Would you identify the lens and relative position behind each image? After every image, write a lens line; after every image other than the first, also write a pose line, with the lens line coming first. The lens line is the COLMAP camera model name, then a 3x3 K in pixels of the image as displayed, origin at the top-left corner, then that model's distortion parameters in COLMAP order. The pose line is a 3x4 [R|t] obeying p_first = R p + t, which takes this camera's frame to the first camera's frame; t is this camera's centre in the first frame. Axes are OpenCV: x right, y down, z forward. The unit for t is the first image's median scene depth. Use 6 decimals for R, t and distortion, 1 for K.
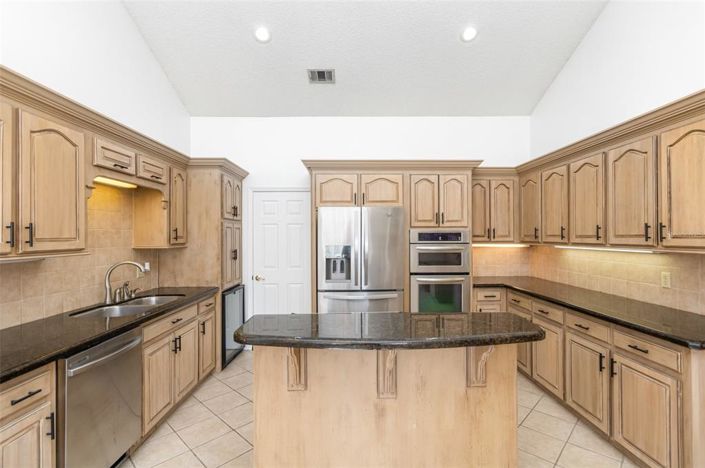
lens RADIAL K [[326.5, 0, 350.6], [0, 326.5, 232.8], [0, 0, 1]] dist [-0.003189, -0.000076]
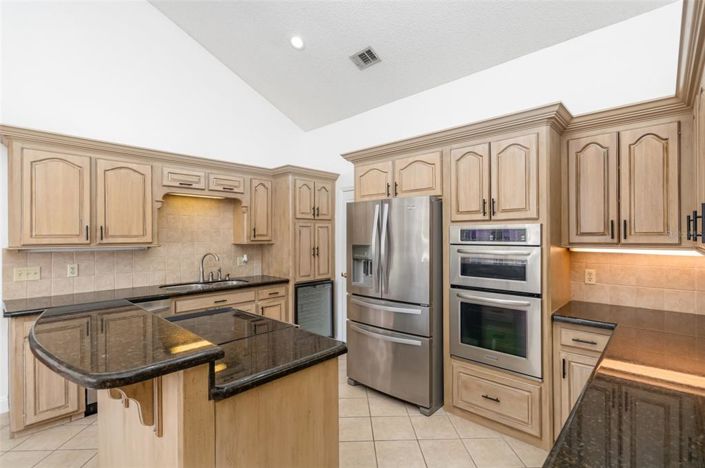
lens RADIAL K [[326.5, 0, 351.3], [0, 326.5, 233.3], [0, 0, 1]] dist [-0.003189, -0.000076]
pose [[0.727492, -0.003190, -0.686109, 0.522778], [0.005469, 0.999984, 0.001149, 0.006367], [0.686094, -0.004588, 0.727498, 0.319276]]
